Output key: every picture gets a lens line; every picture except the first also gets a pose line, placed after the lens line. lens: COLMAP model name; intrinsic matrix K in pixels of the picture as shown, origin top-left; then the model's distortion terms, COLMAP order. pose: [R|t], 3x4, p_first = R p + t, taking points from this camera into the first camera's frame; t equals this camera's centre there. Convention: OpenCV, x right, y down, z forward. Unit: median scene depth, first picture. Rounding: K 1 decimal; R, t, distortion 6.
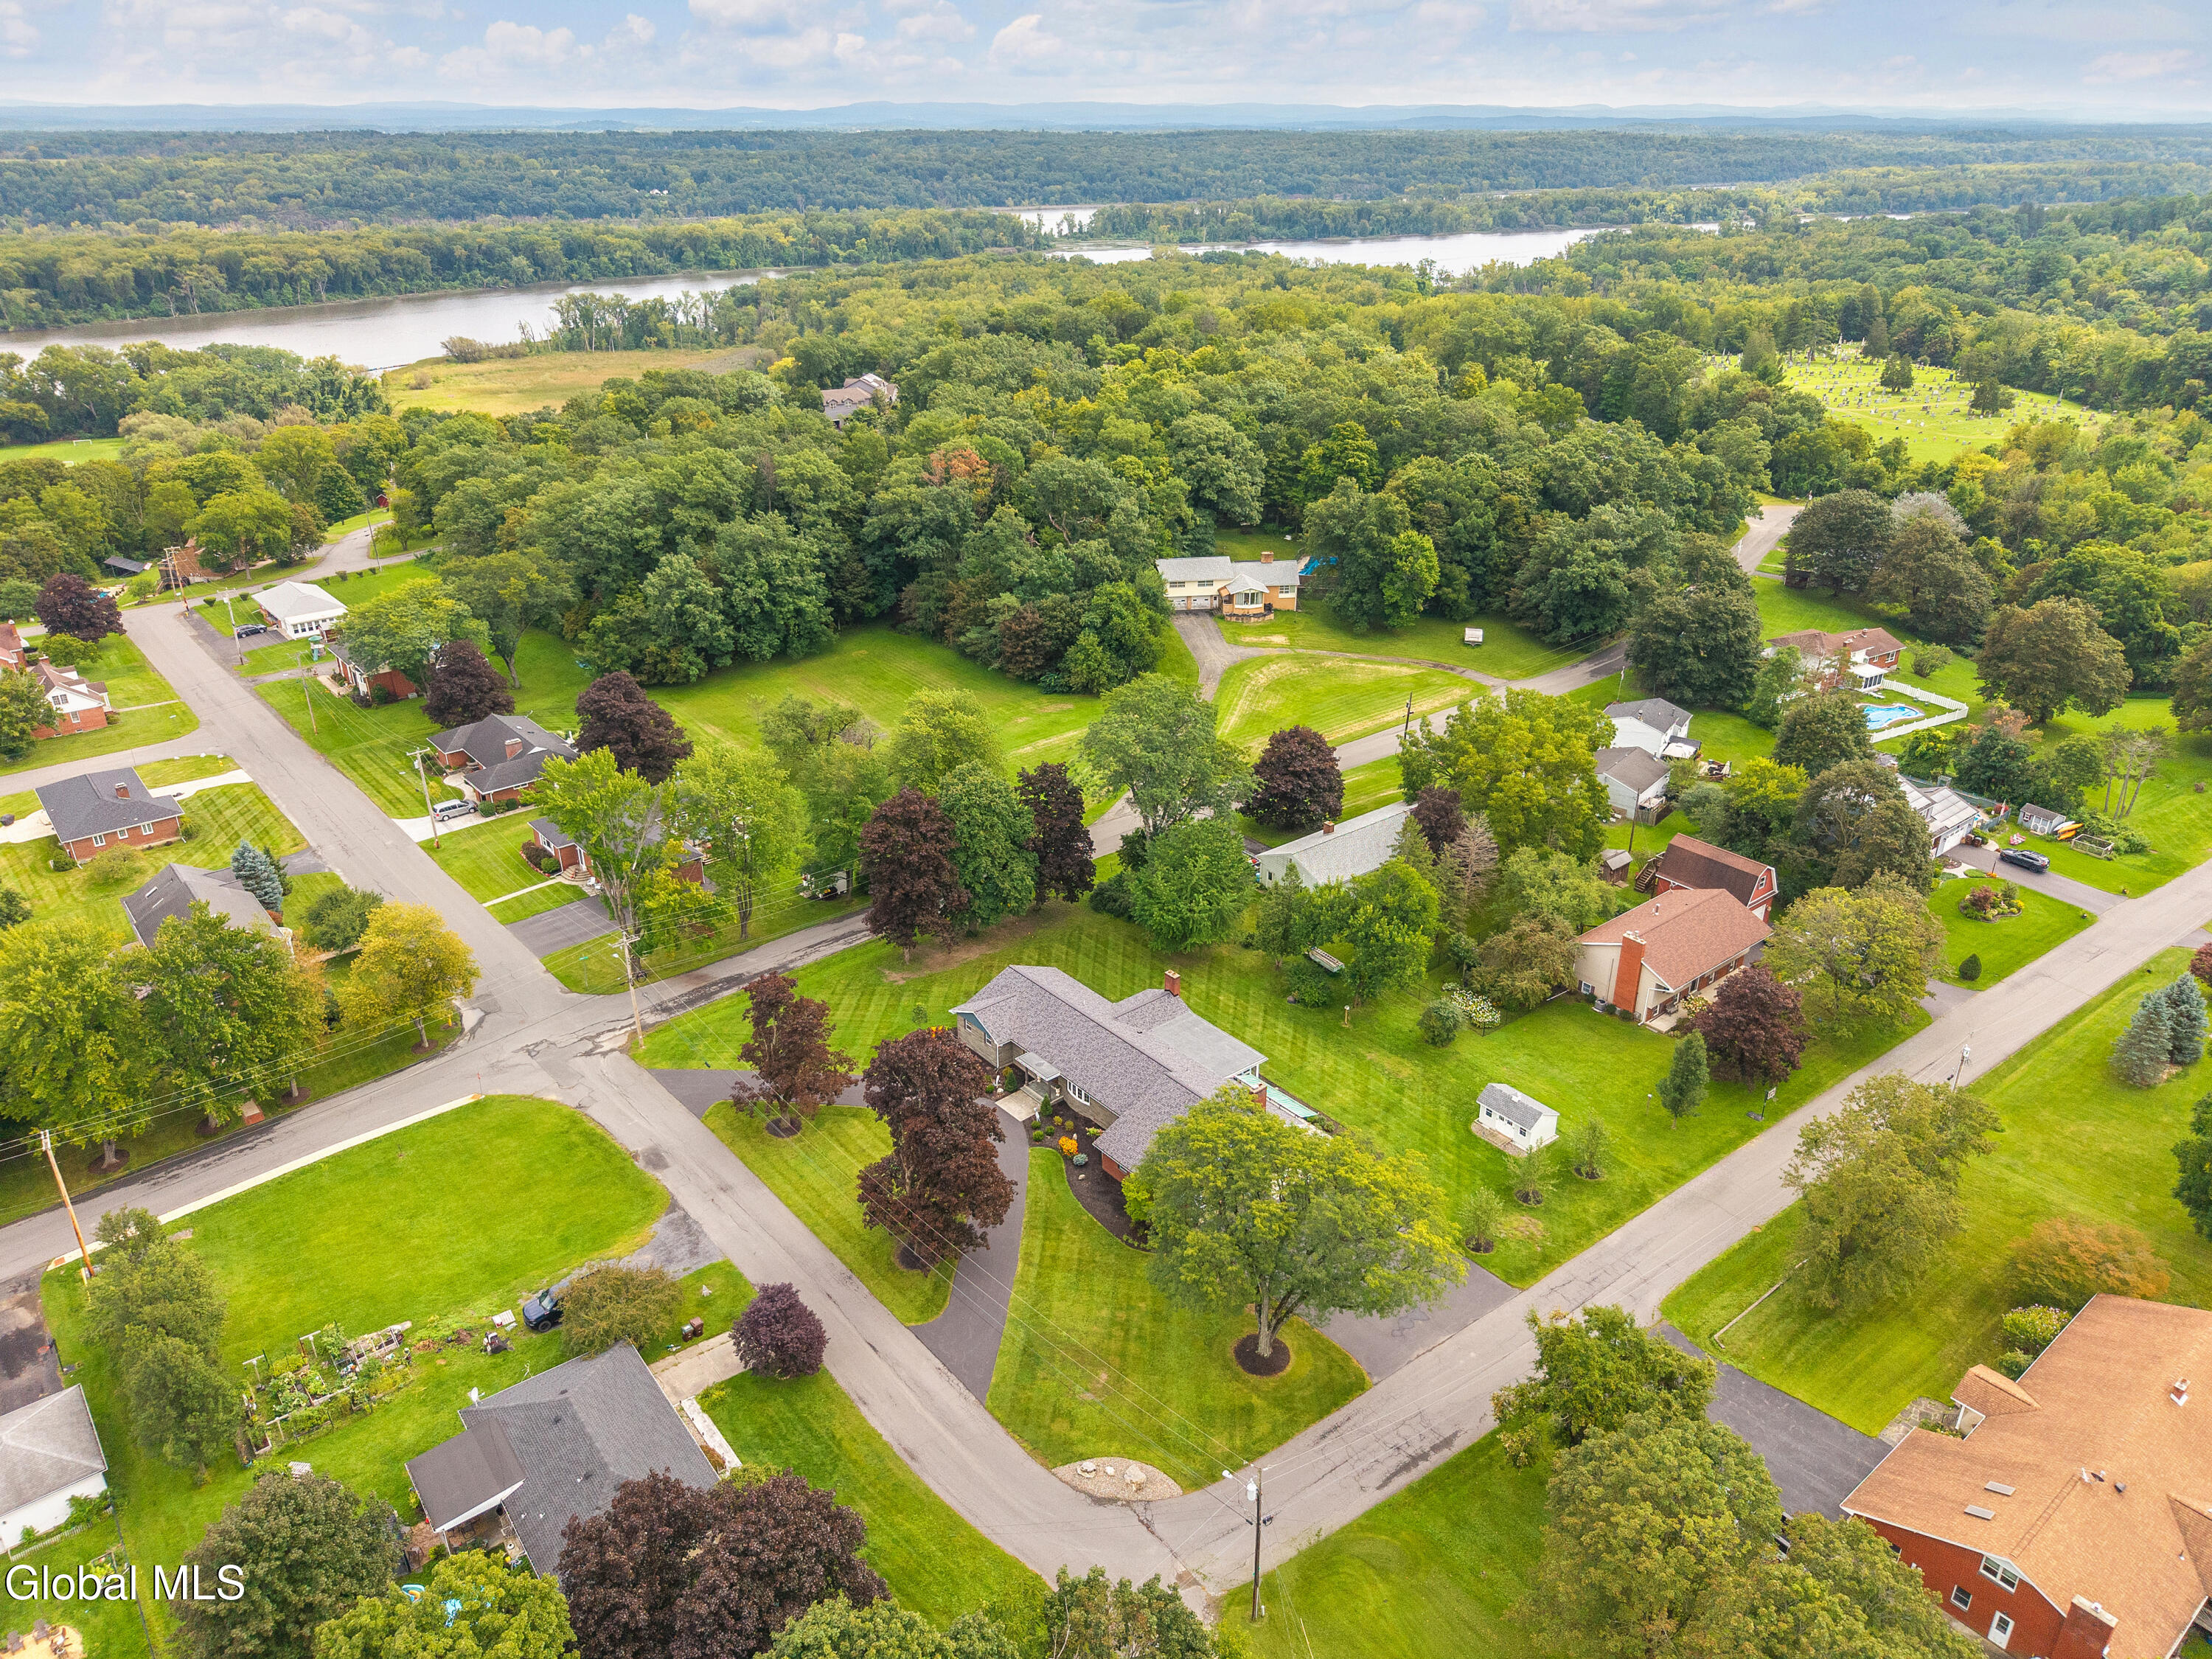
lens RADIAL K [[1505.8, 0, 1074.9], [0, 1505.8, 830.7], [0, 0, 1]] dist [0.000105, 0.001552]
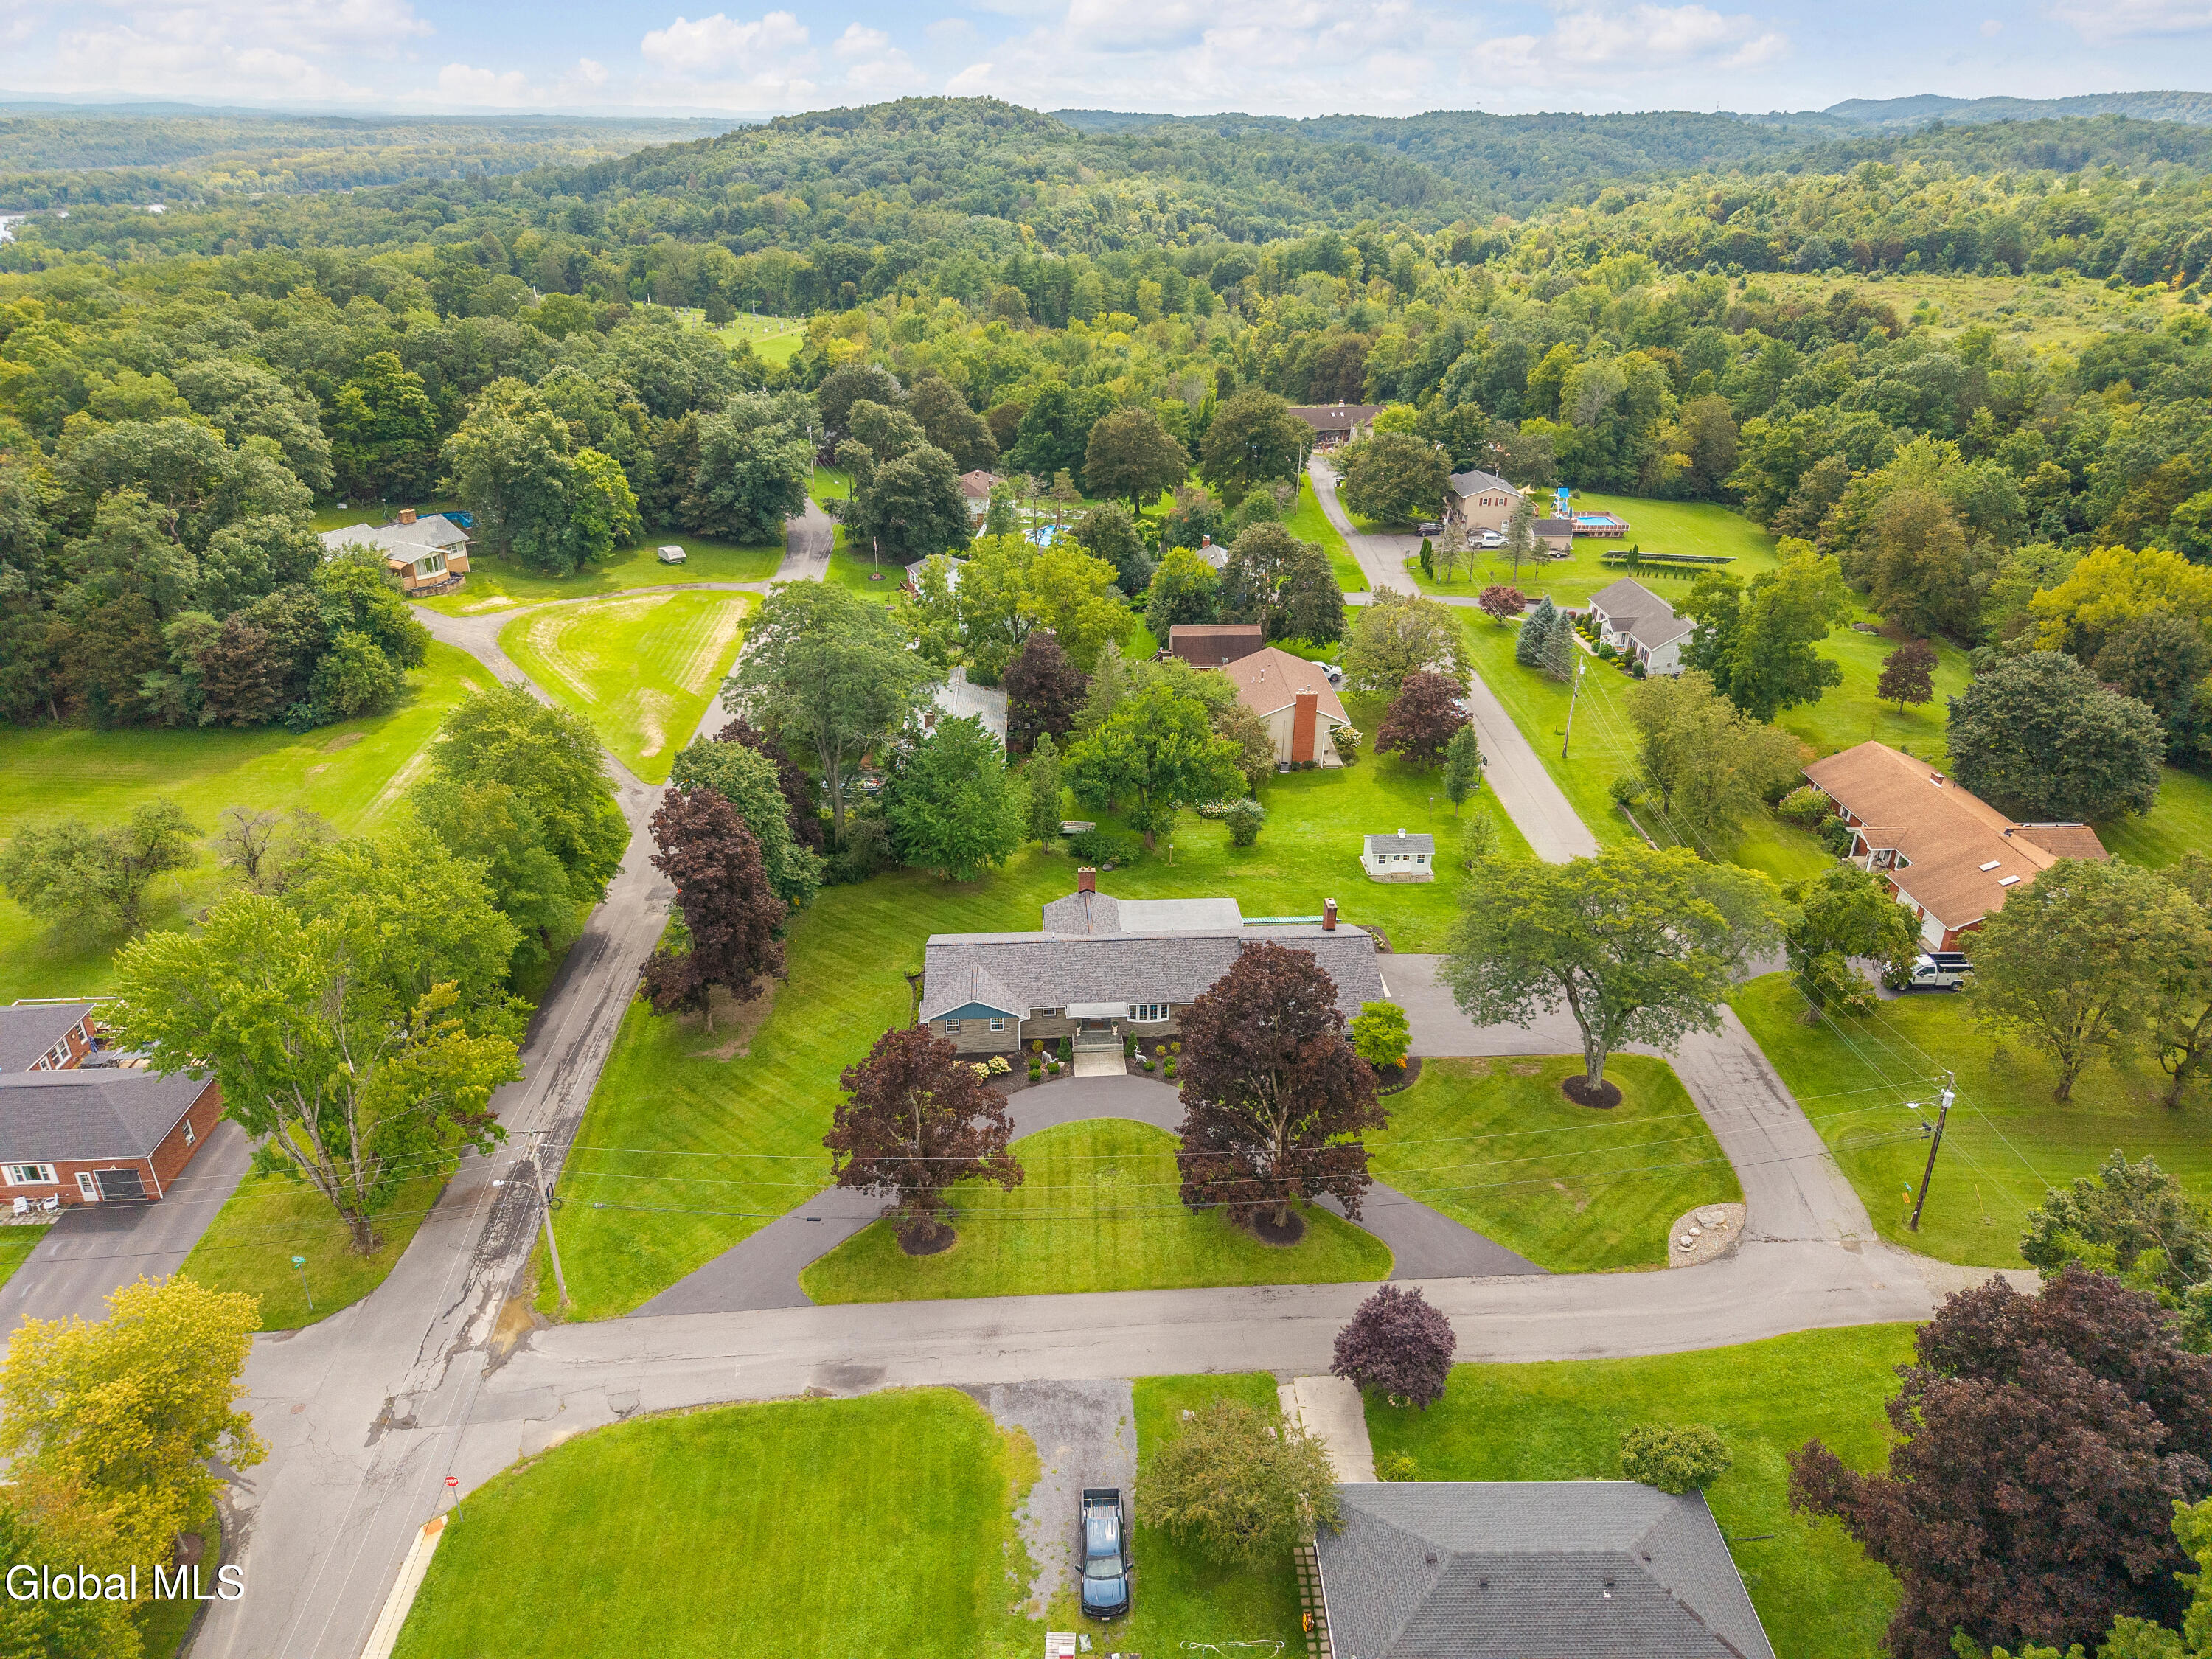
lens RADIAL K [[1505.8, 0, 1074.9], [0, 1505.8, 830.7], [0, 0, 1]] dist [0.000105, 0.001552]
pose [[0.584992, -0.334004, 0.739070, -0.355656], [0.331898, 0.930055, 0.157610, -0.039148], [-0.740018, 0.153096, 0.654931, 0.270276]]
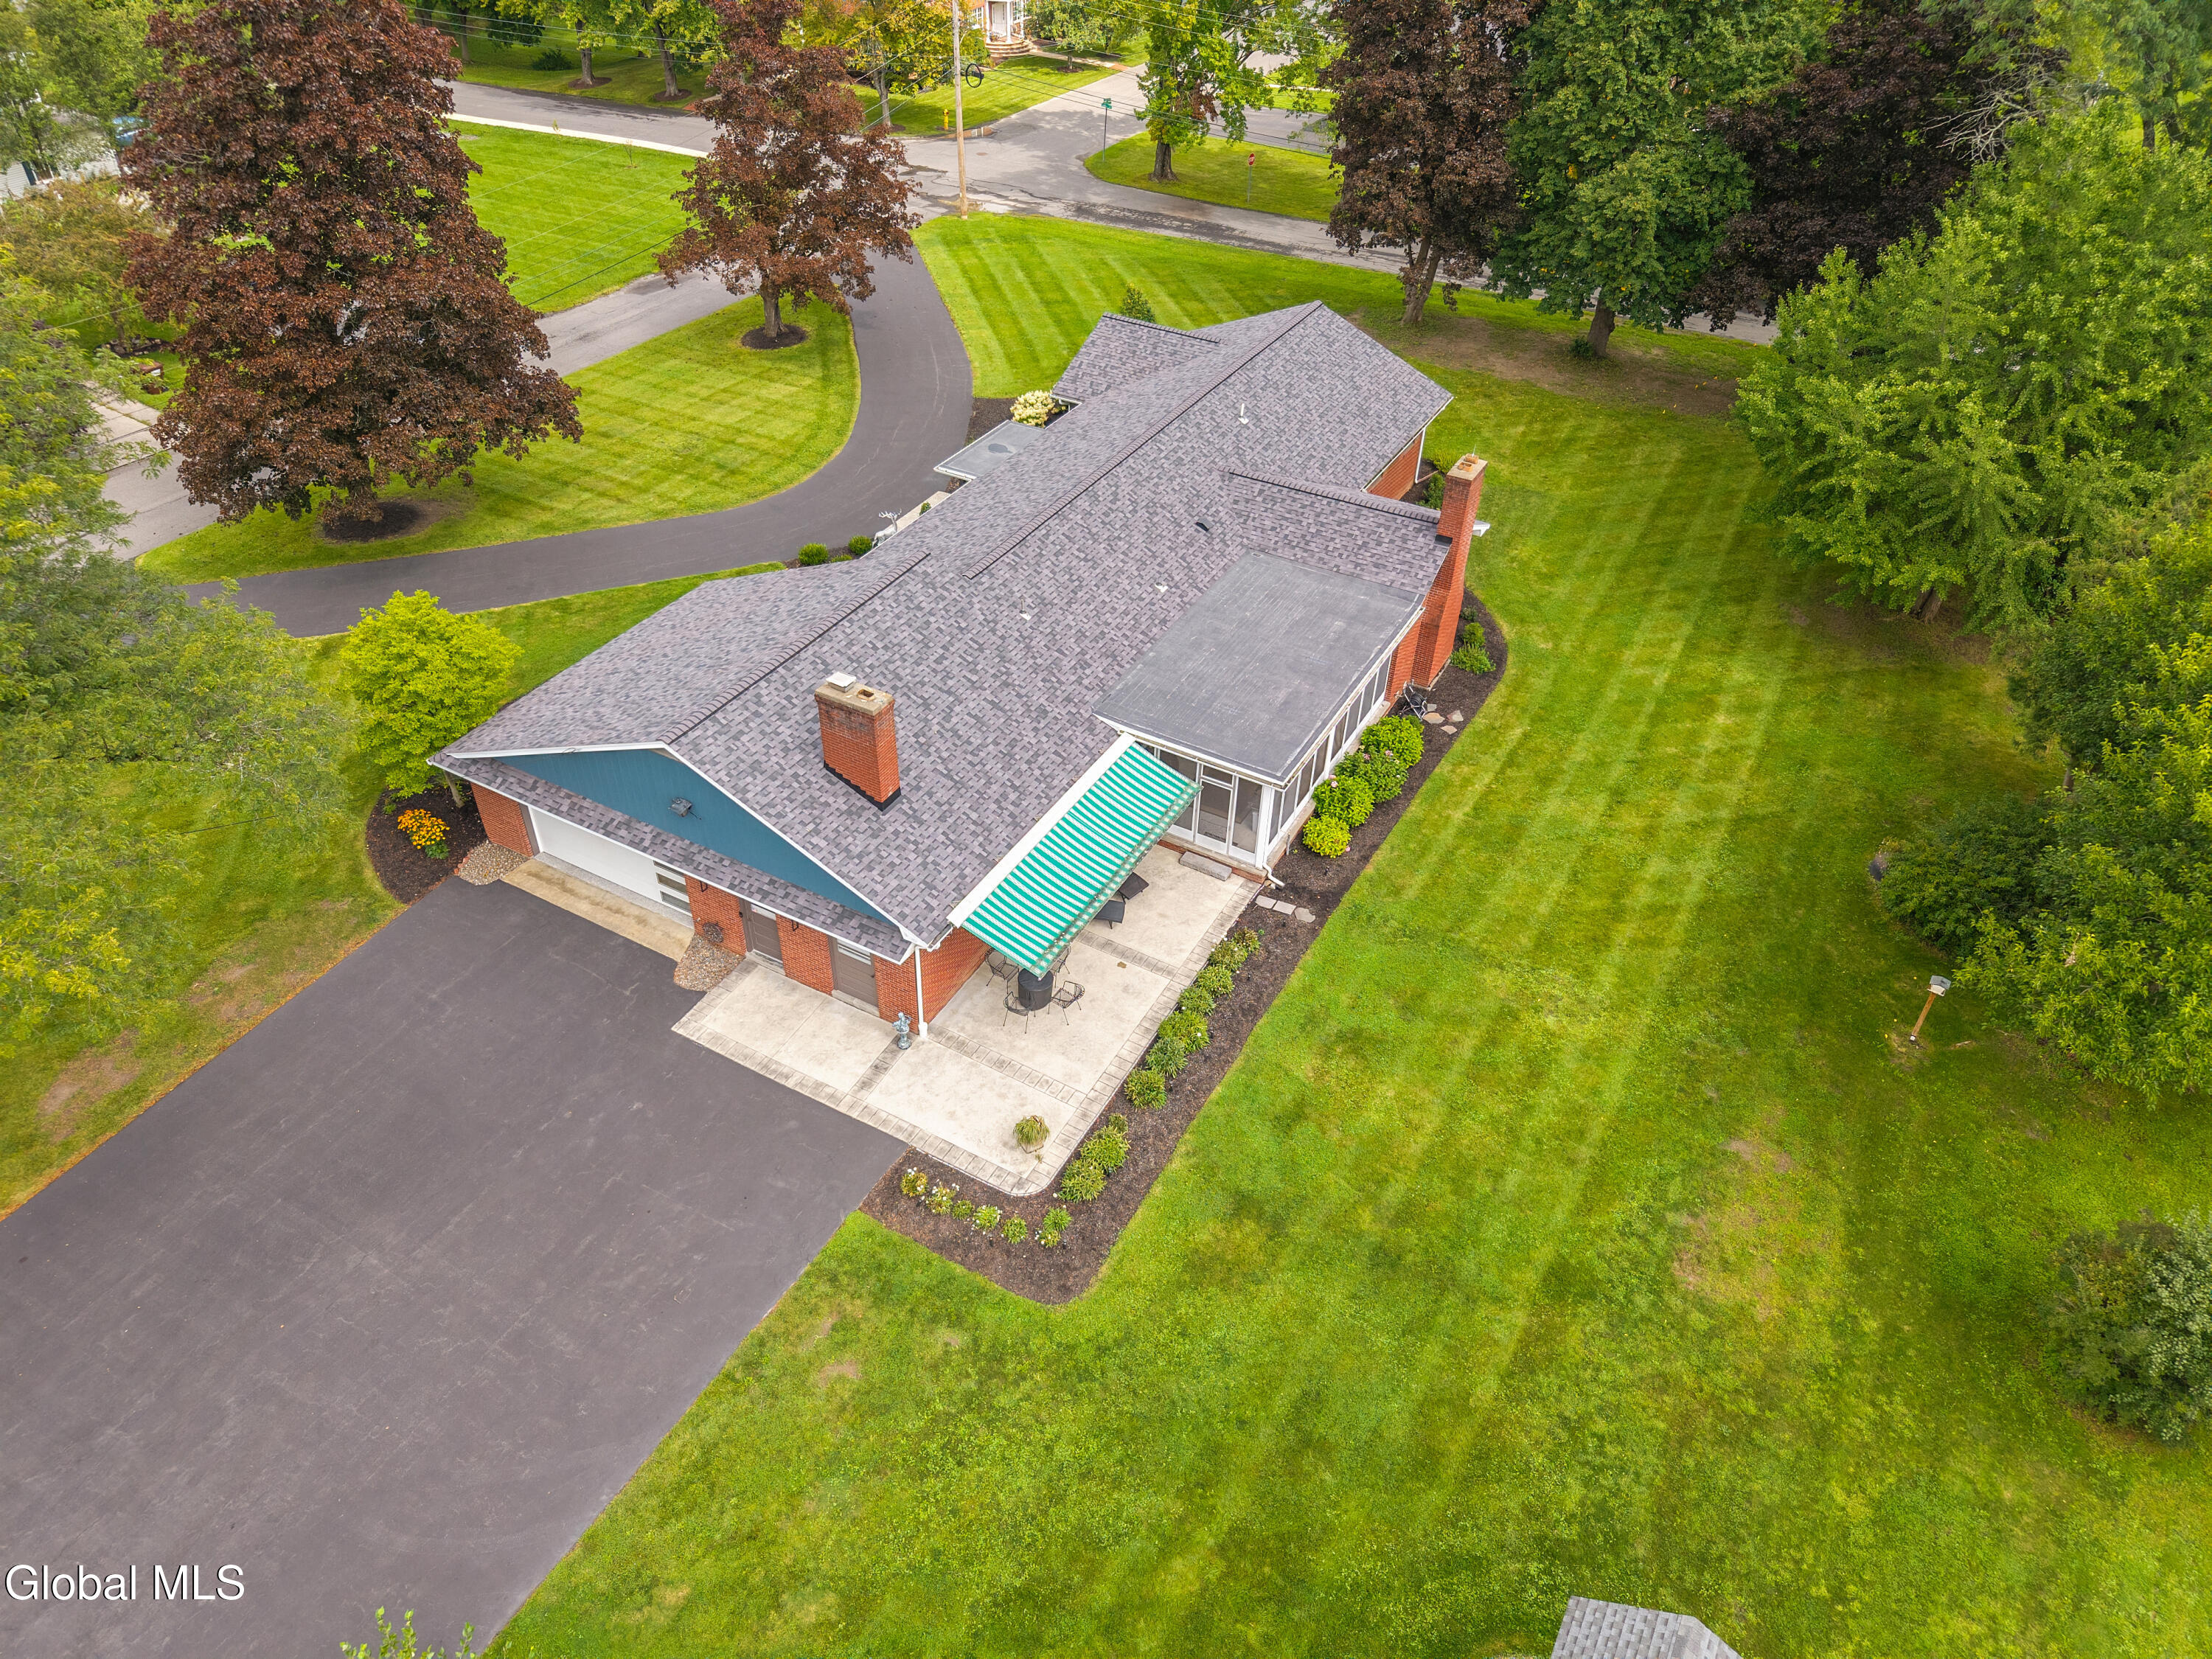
lens RADIAL K [[1505.8, 0, 1074.9], [0, 1505.8, 830.7], [0, 0, 1]] dist [0.000105, 0.001552]
pose [[0.361810, 0.578231, -0.731261, 0.183916], [-0.393409, 0.805839, 0.442554, 0.037018], [0.845176, 0.127564, 0.519042, 0.485433]]
